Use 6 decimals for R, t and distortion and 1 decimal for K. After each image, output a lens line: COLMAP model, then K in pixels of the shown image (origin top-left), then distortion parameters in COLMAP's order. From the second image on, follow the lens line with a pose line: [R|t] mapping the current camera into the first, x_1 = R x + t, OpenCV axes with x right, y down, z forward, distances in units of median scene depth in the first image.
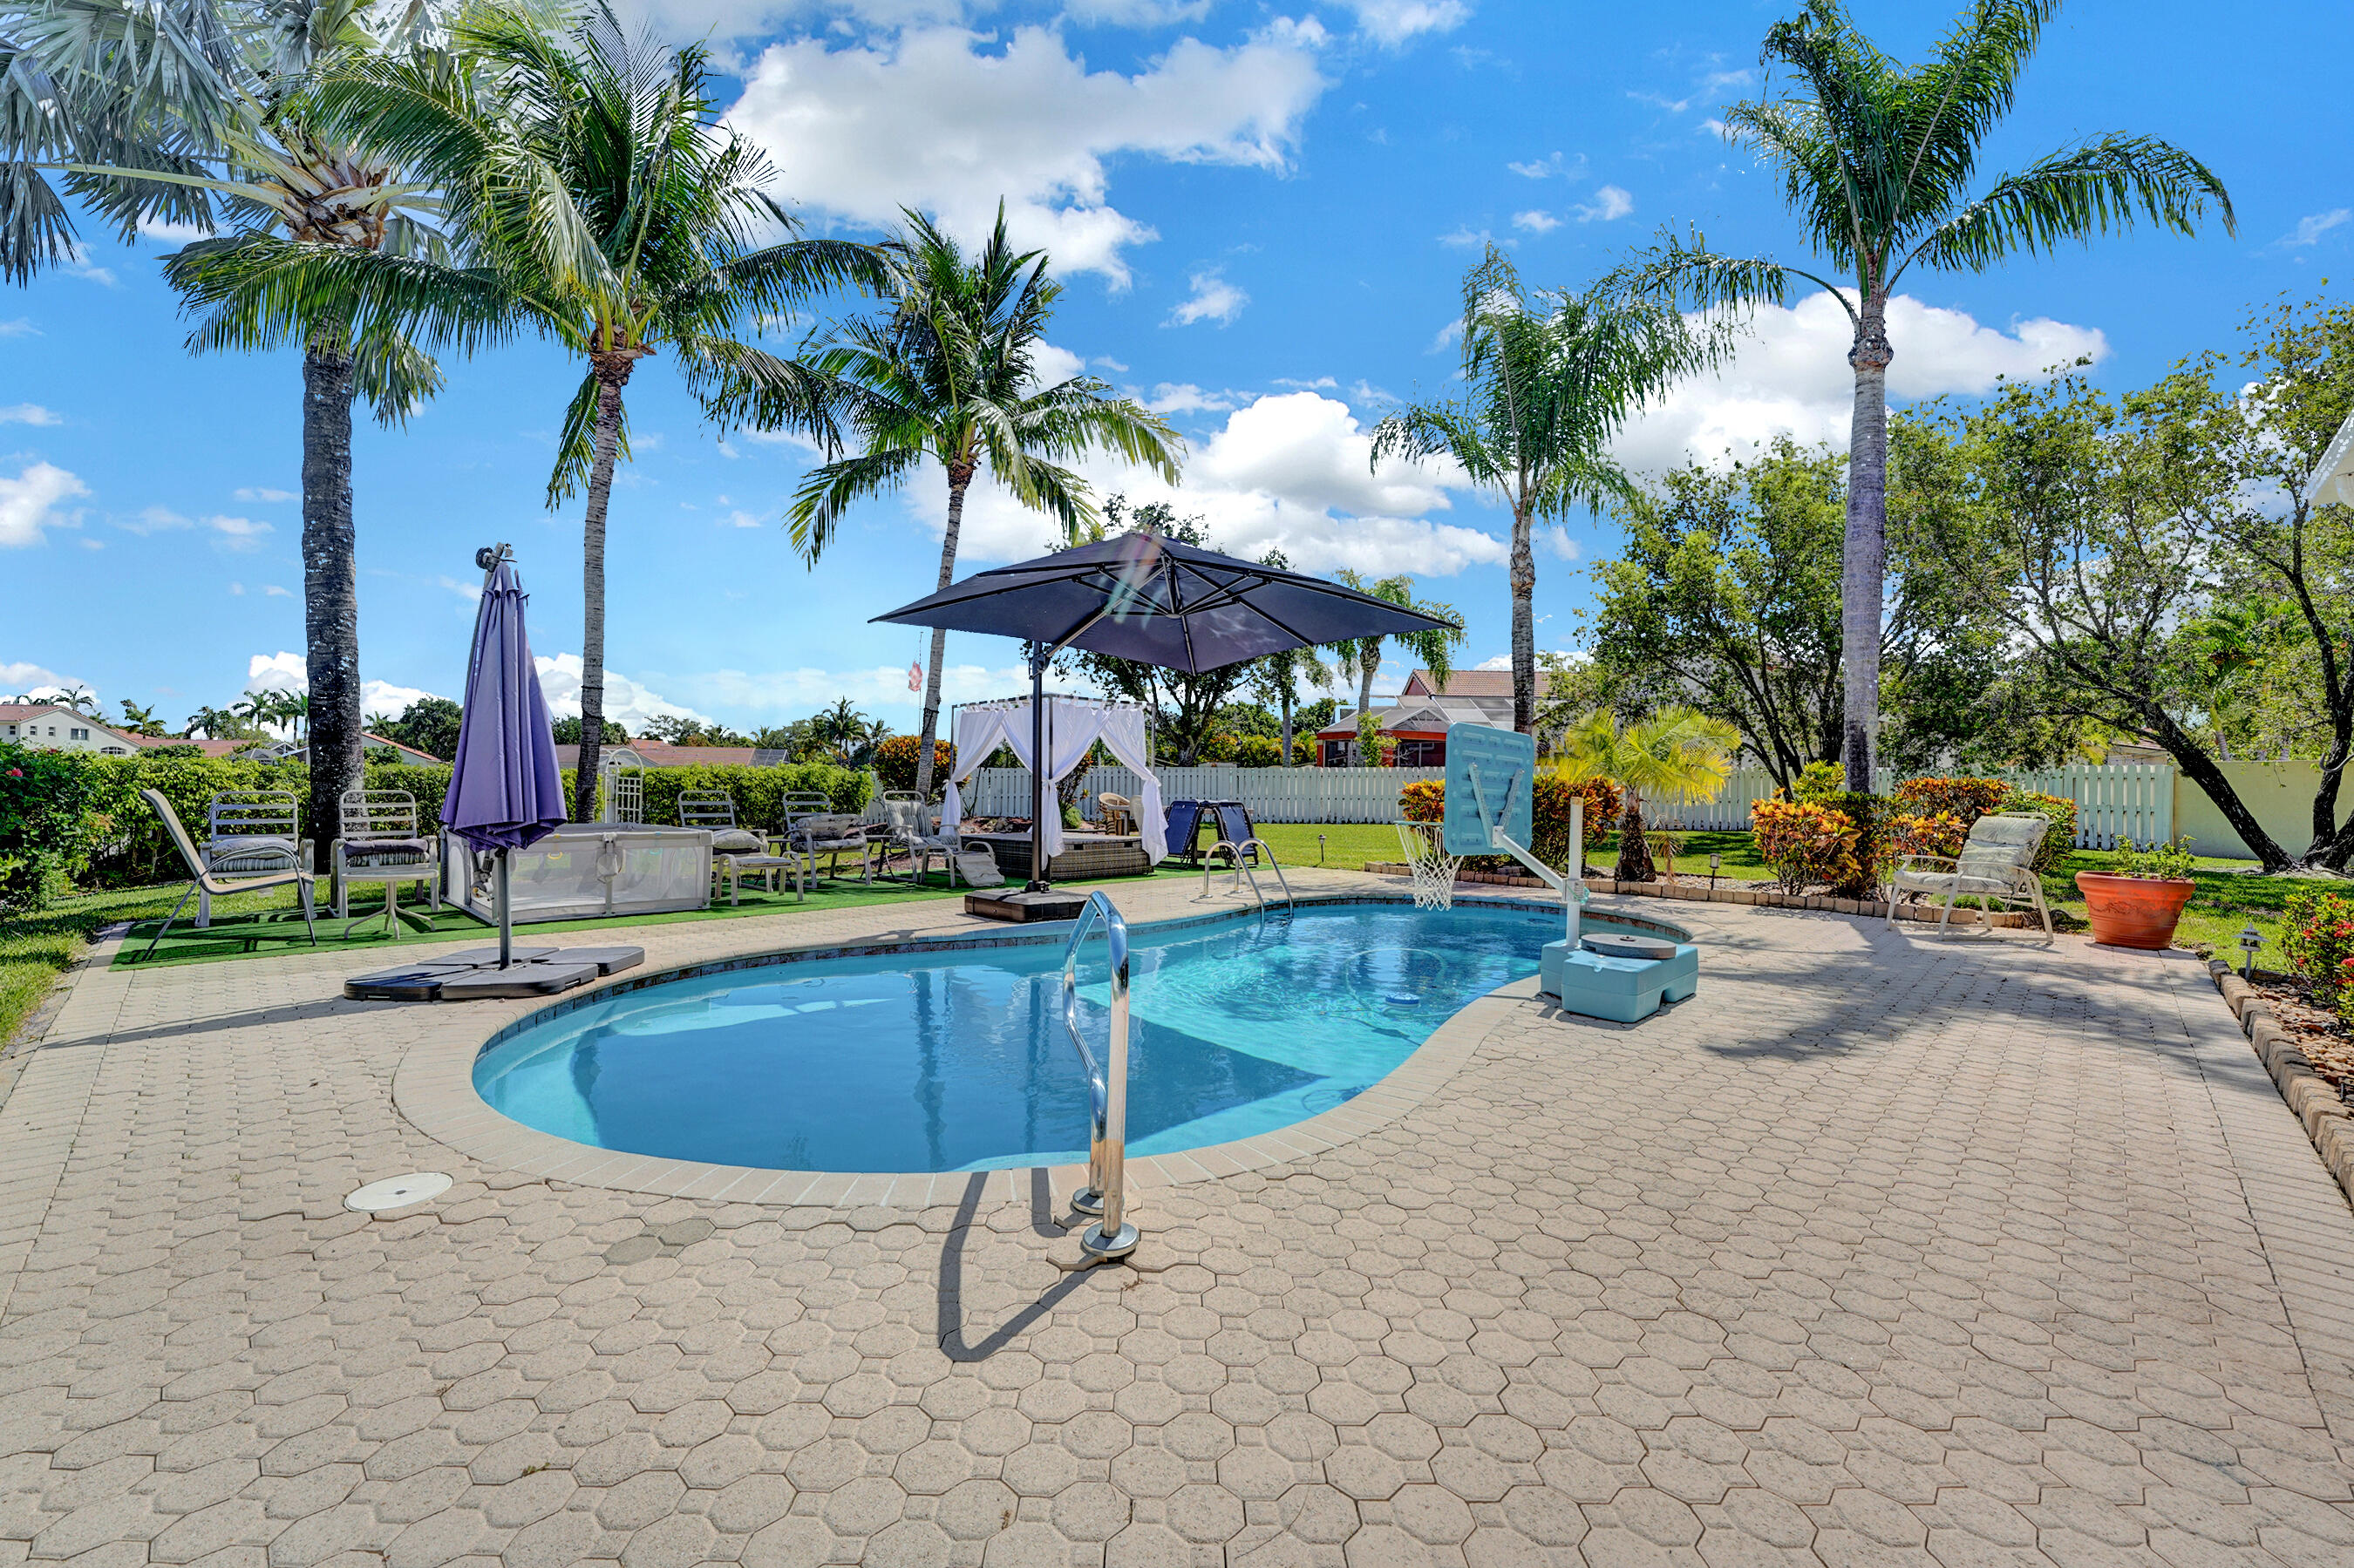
lens RADIAL K [[953.1, 0, 1179.4], [0, 953.1, 775.8], [0, 0, 1]] dist [-0.001040, -0.000175]
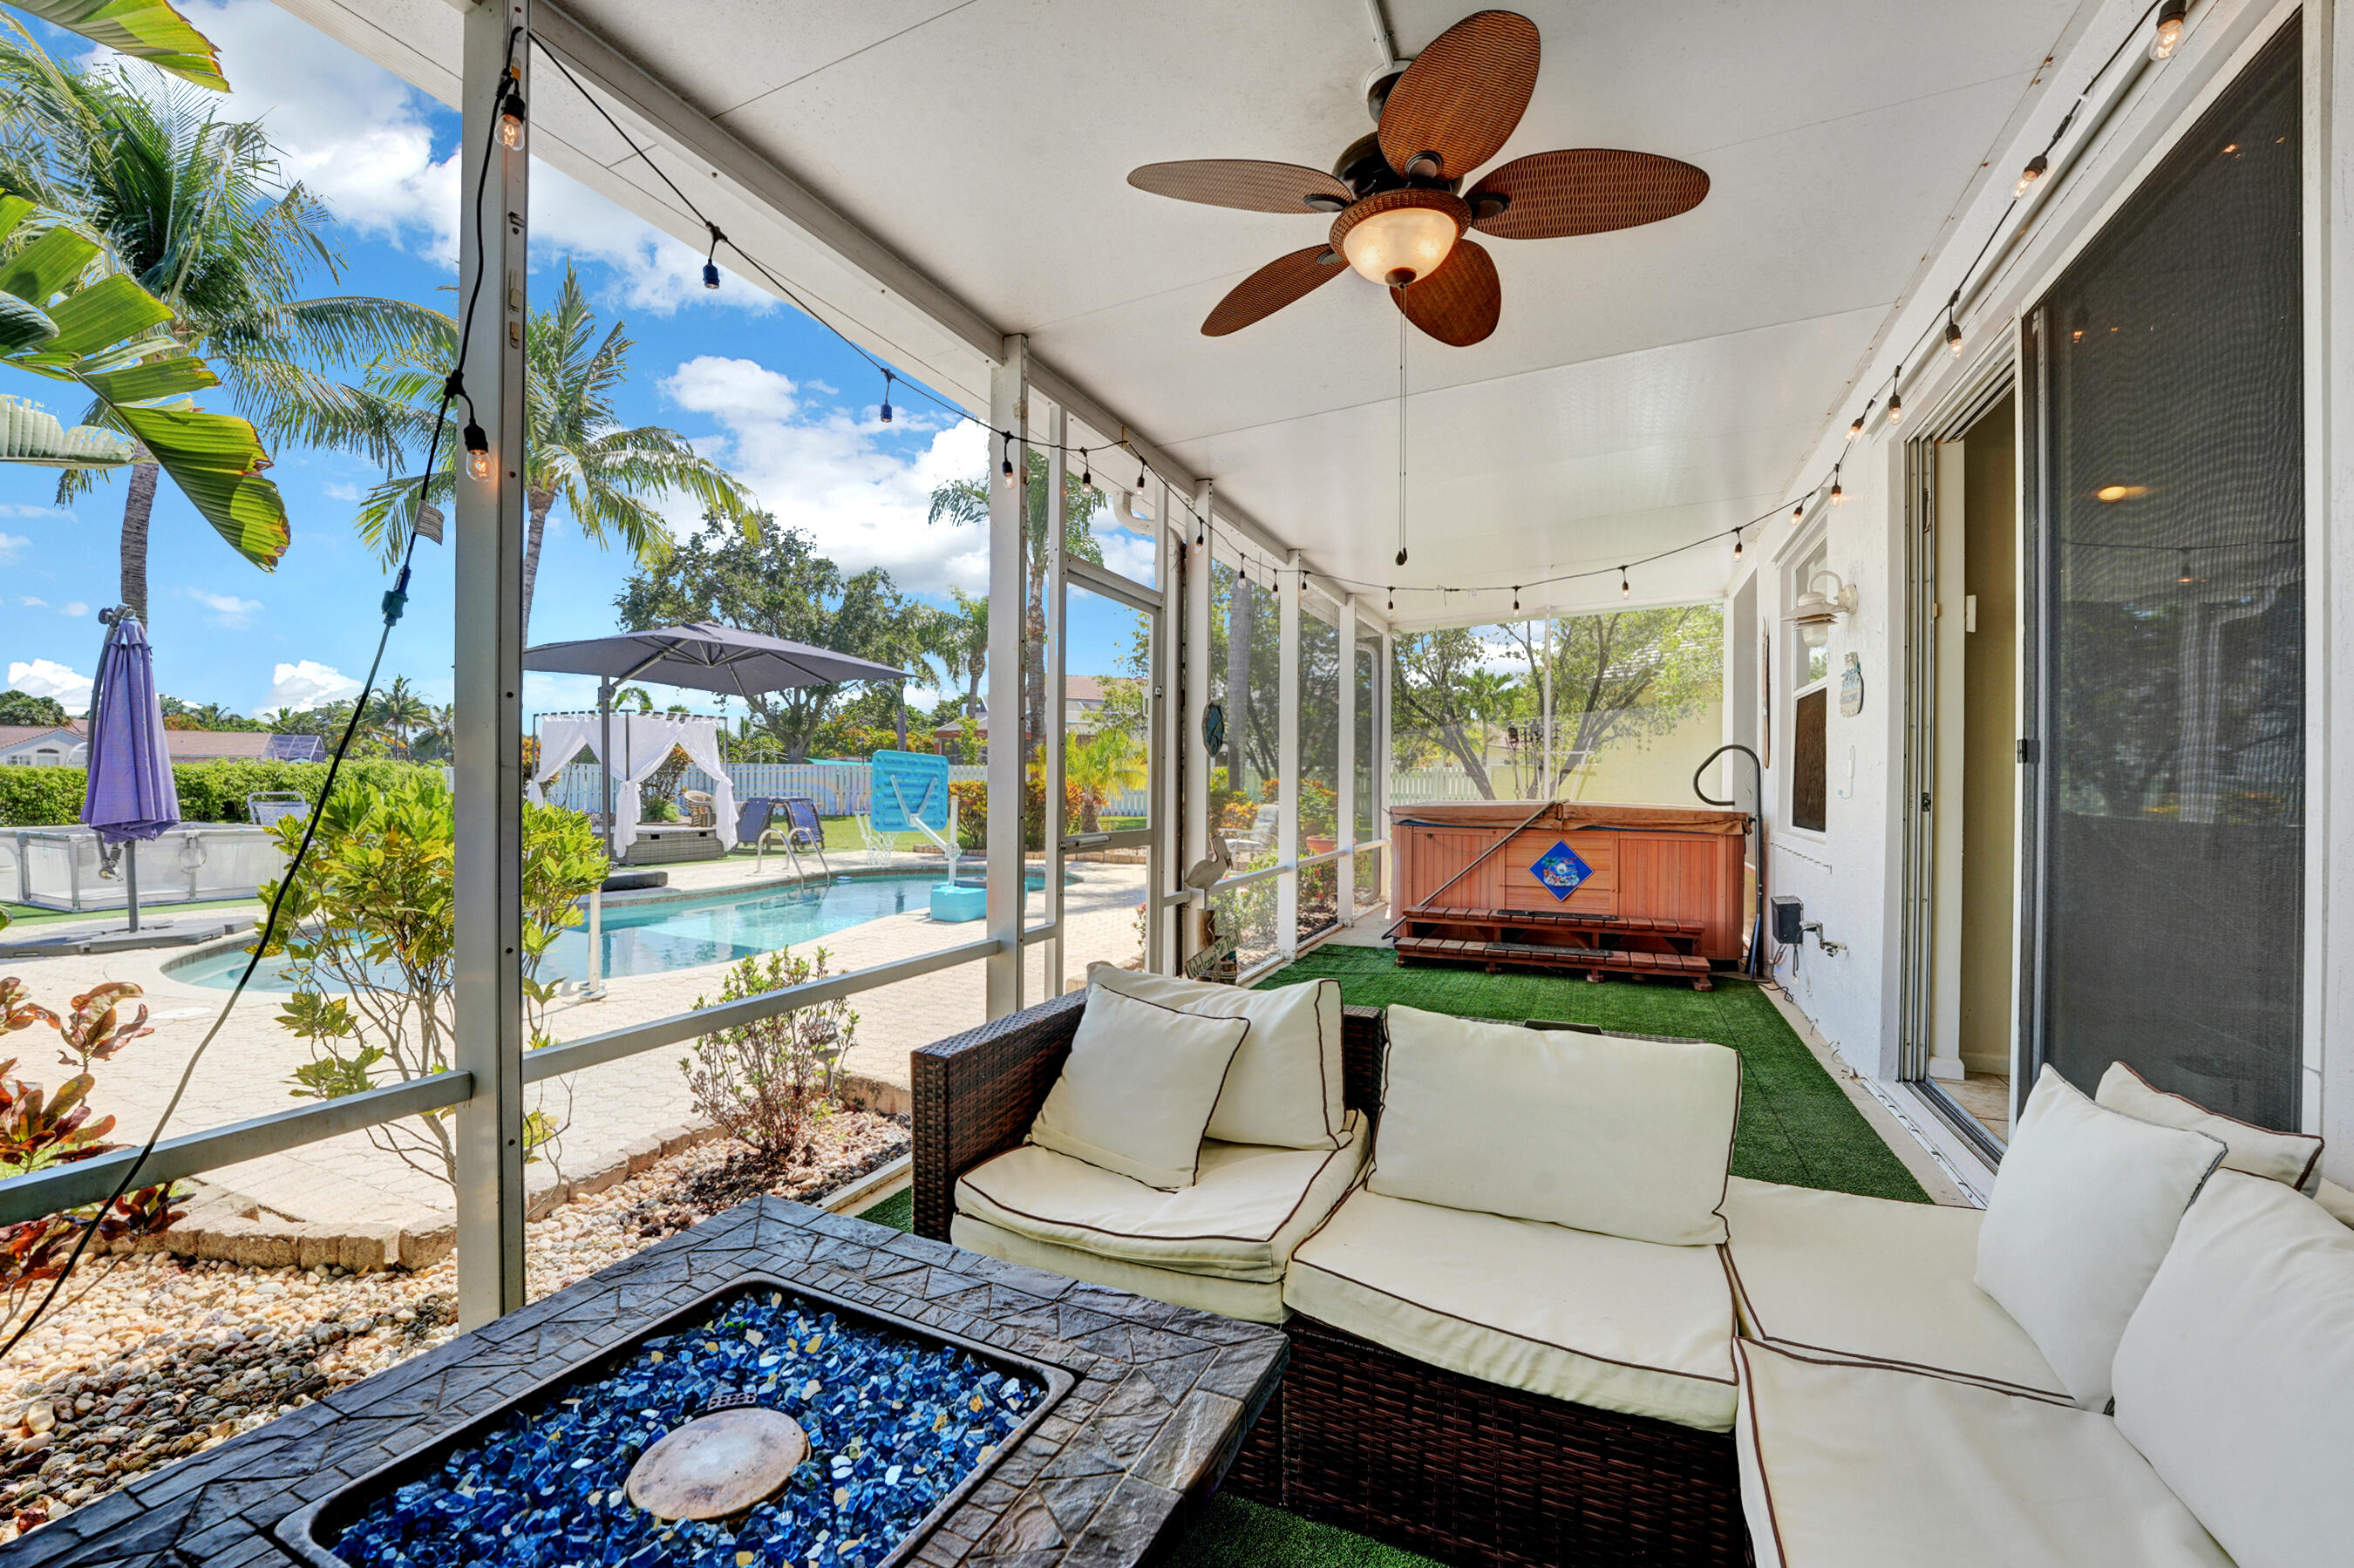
lens RADIAL K [[1071.6, 0, 1175.8], [0, 1071.6, 791.4], [0, 0, 1]] dist [0.021870, -0.000033]
pose [[0.958721, -0.005868, 0.284287, 0.126235], [-0.001433, 0.999675, 0.025469, -0.016814], [-0.284344, -0.024825, 0.958401, -0.447808]]
